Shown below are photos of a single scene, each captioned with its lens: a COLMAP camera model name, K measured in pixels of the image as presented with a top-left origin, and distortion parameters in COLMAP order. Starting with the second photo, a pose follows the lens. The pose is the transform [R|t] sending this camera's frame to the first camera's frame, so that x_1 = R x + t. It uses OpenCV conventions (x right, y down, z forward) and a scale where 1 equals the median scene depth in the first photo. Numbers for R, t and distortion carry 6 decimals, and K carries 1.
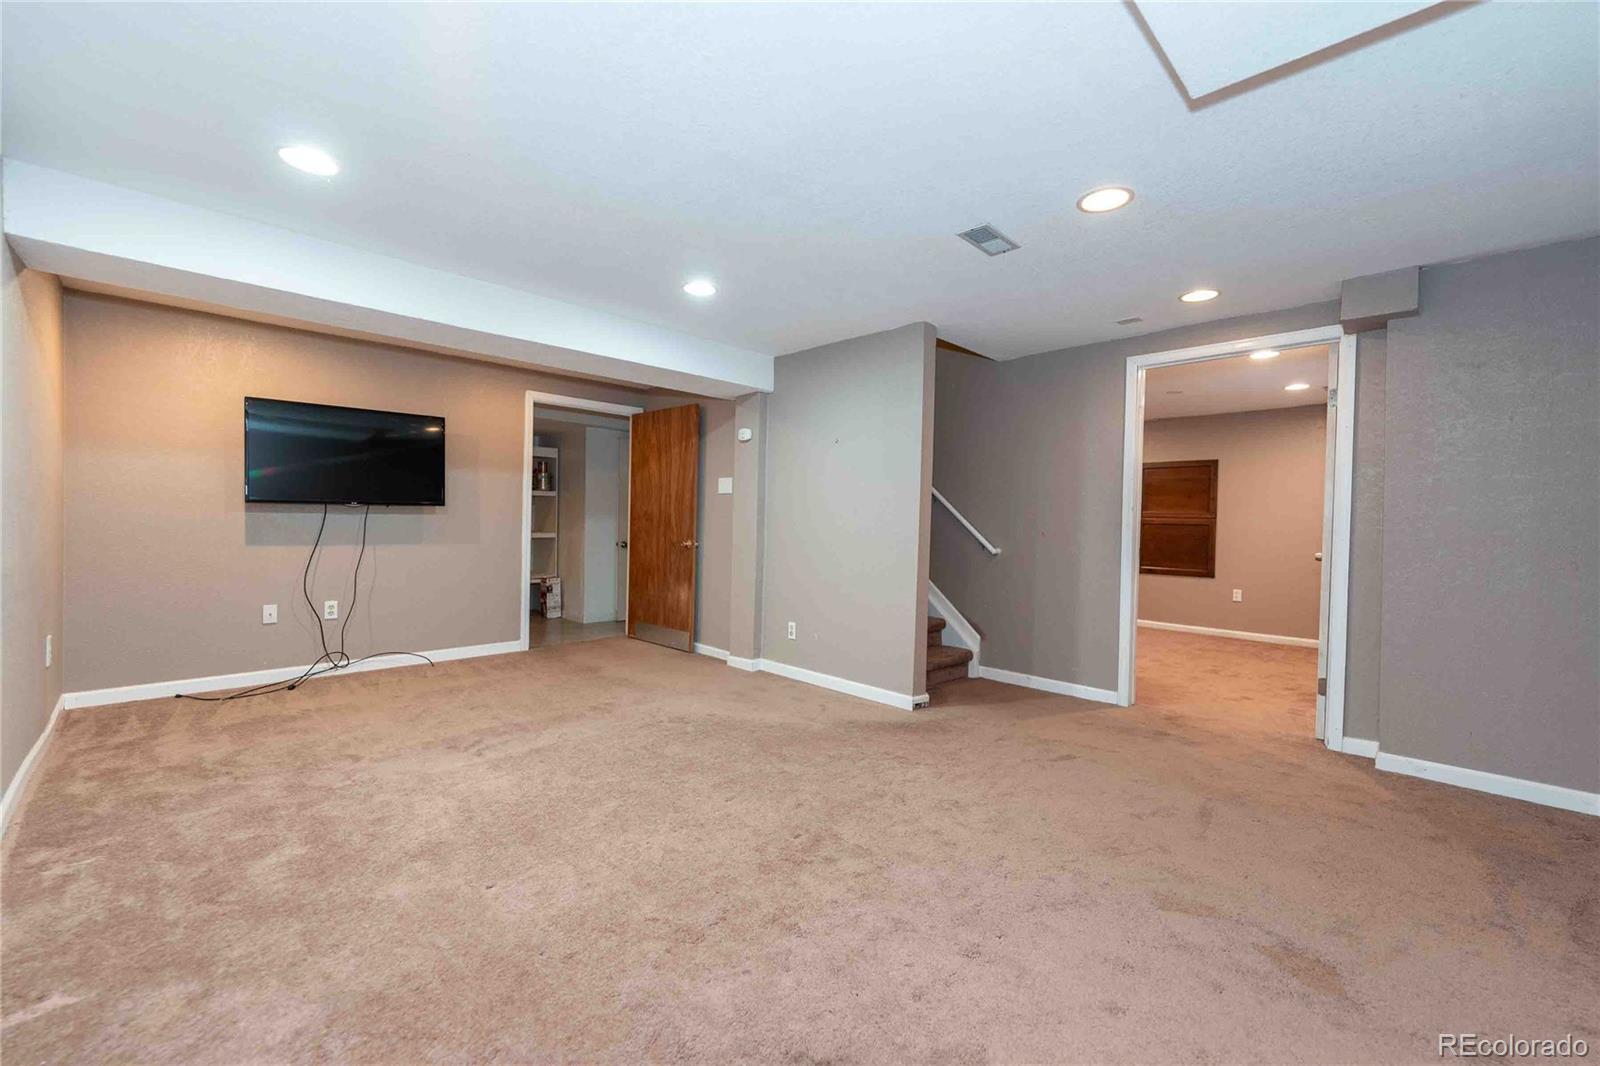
lens RADIAL K [[641.9, 0, 801.5], [0, 641.9, 530.6], [0, 0, 1]] dist [-0.001283, 0.000010]
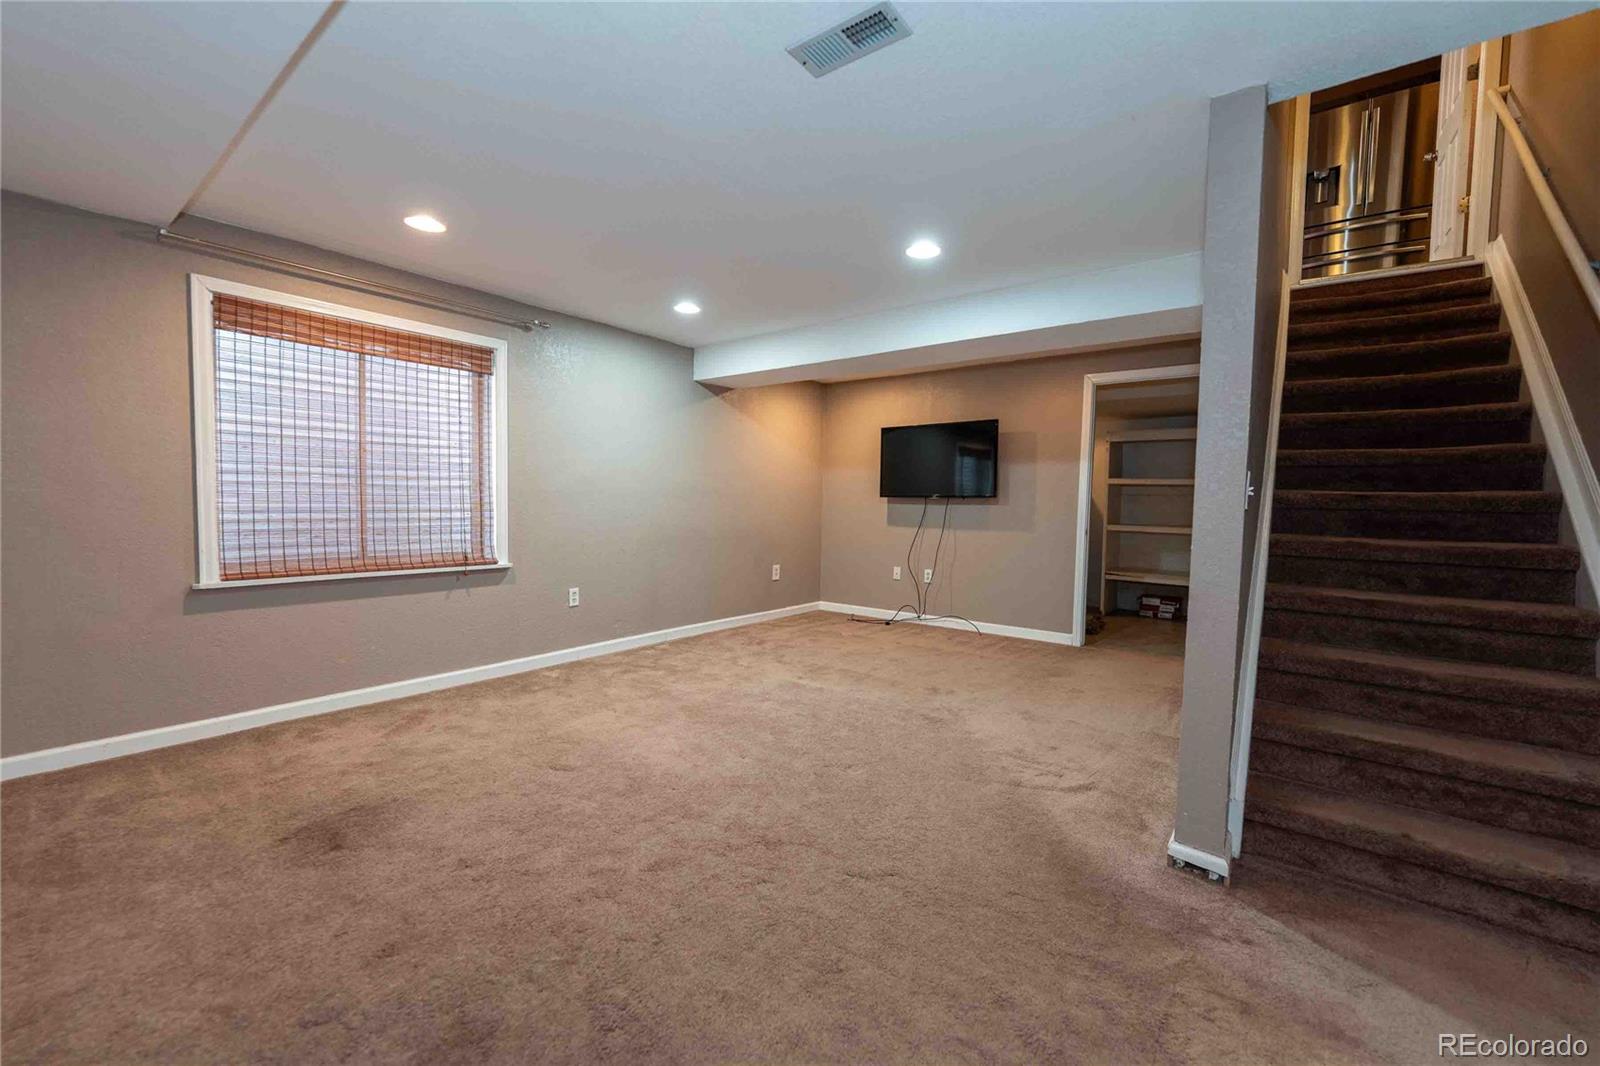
lens RADIAL K [[641.9, 0, 801.5], [0, 641.9, 530.6], [0, 0, 1]] dist [-0.001283, 0.000010]
pose [[0.127692, 0.027681, -0.991428, 0.616613], [-0.029884, 0.999264, 0.024050, 0.003464], [0.991364, 0.026557, 0.128425, 0.604619]]
